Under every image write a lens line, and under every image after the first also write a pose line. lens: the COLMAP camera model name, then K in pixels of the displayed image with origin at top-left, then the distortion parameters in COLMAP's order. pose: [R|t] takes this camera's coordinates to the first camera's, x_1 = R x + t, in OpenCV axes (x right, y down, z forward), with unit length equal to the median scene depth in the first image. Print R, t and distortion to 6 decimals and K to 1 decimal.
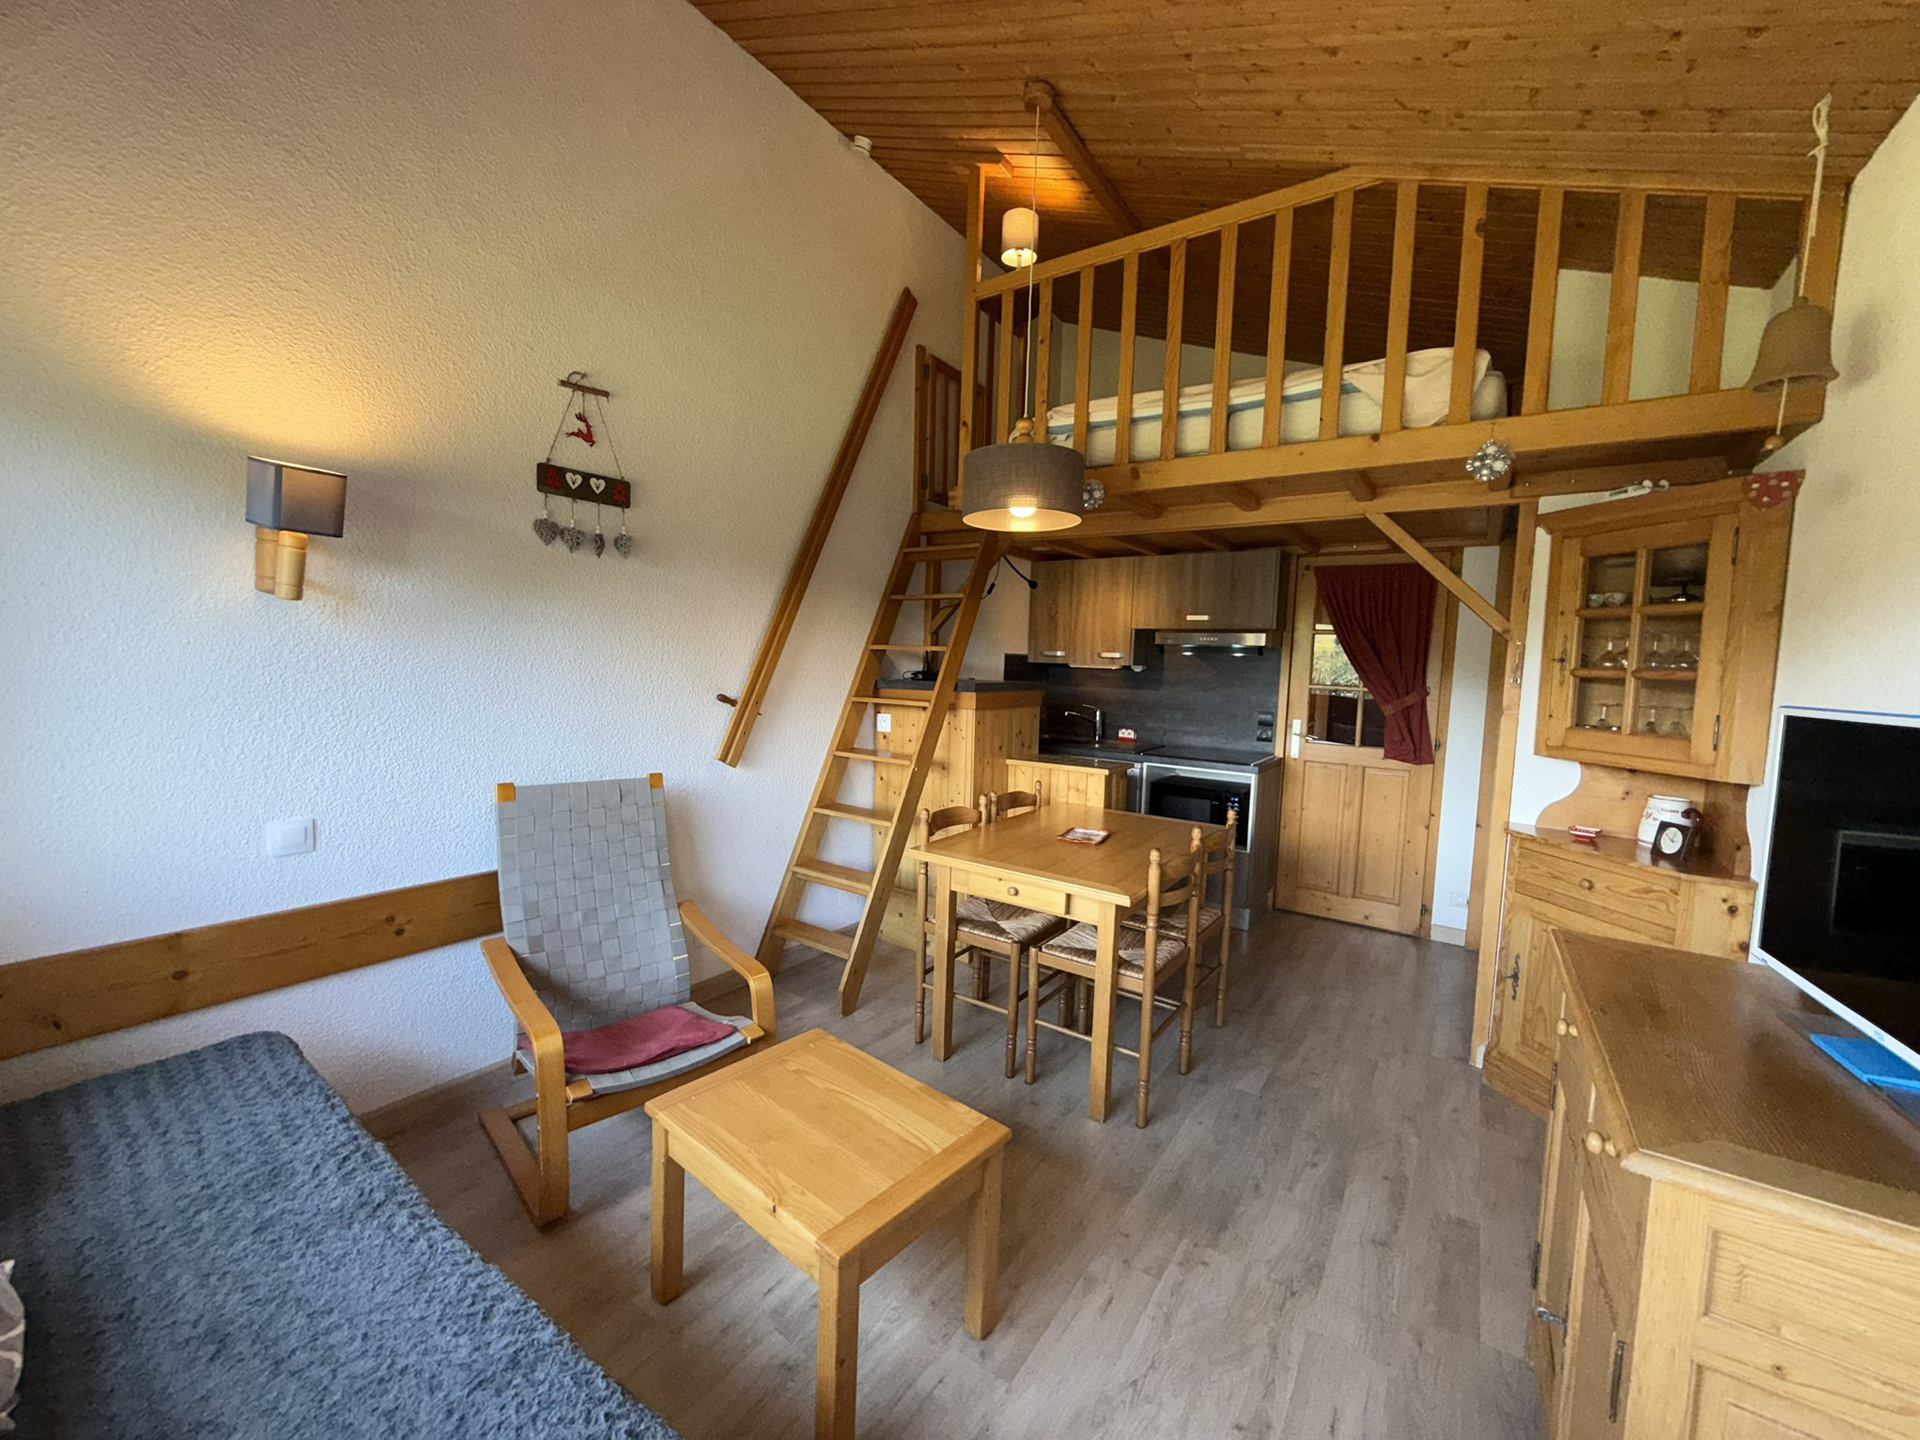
lens RADIAL K [[761.5, 0, 951.4], [0, 761.5, 716.4], [0, 0, 1]] dist [-0.001792, 0.000338]
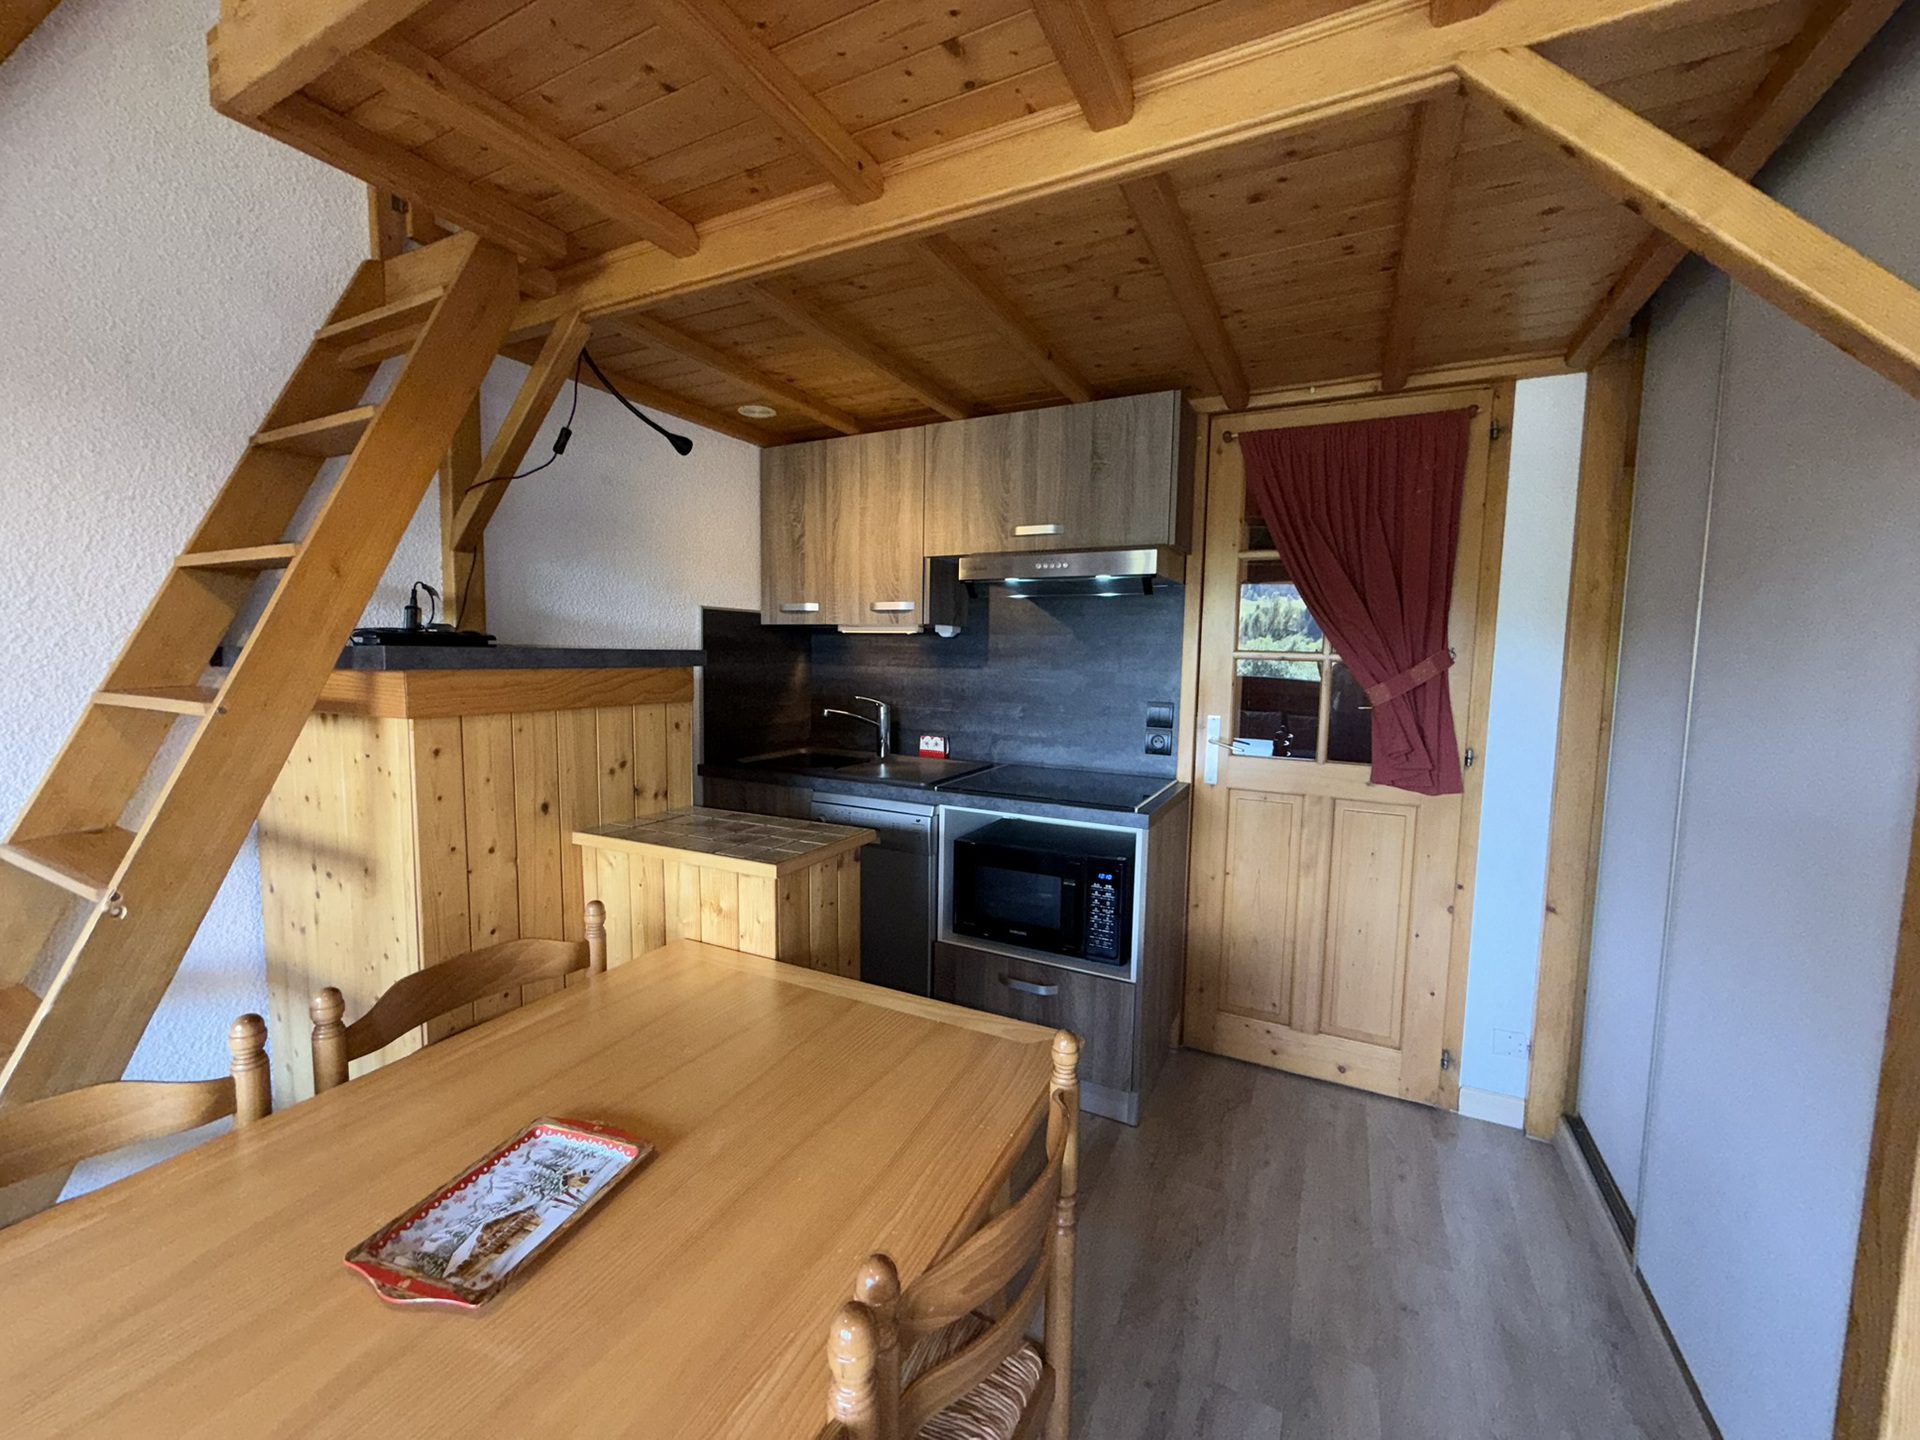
lens RADIAL K [[761.5, 0, 951.4], [0, 761.5, 716.4], [0, 0, 1]] dist [-0.001792, 0.000338]
pose [[0.991770, -0.027094, 0.125130, 0.191121], [0.025430, 0.999566, 0.014873, -0.007513], [-0.125479, -0.011568, 0.992029, 0.464976]]
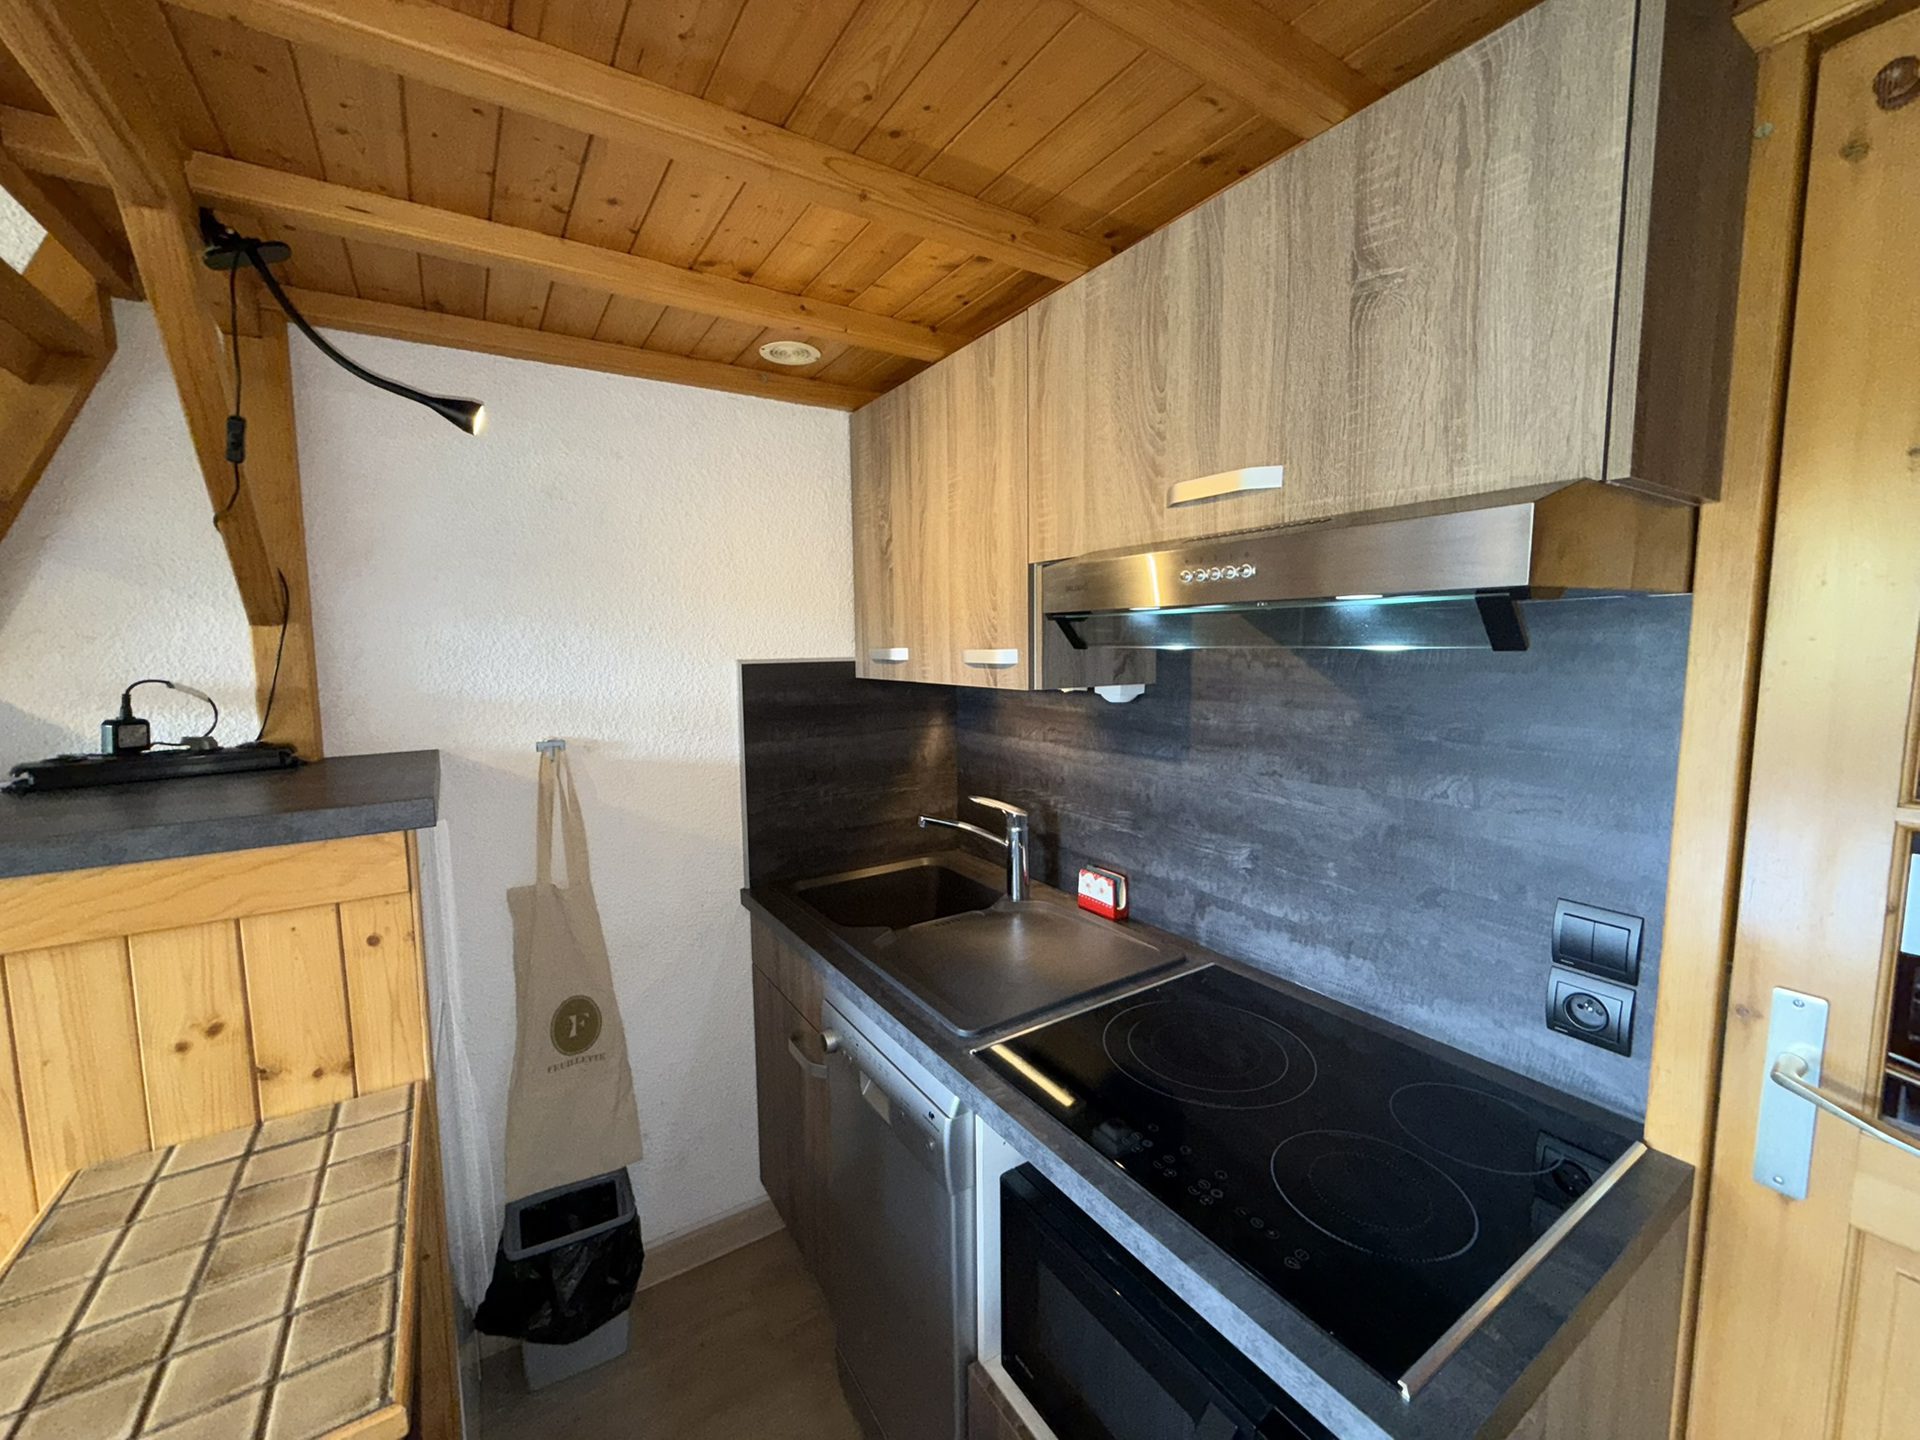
lens RADIAL K [[761.5, 0, 951.4], [0, 761.5, 716.4], [0, 0, 1]] dist [-0.001792, 0.000338]
pose [[0.925291, -0.005665, -0.379216, 0.331242], [0.013434, 0.999751, 0.017844, -0.065213], [0.379020, -0.021605, 0.925136, 0.746258]]
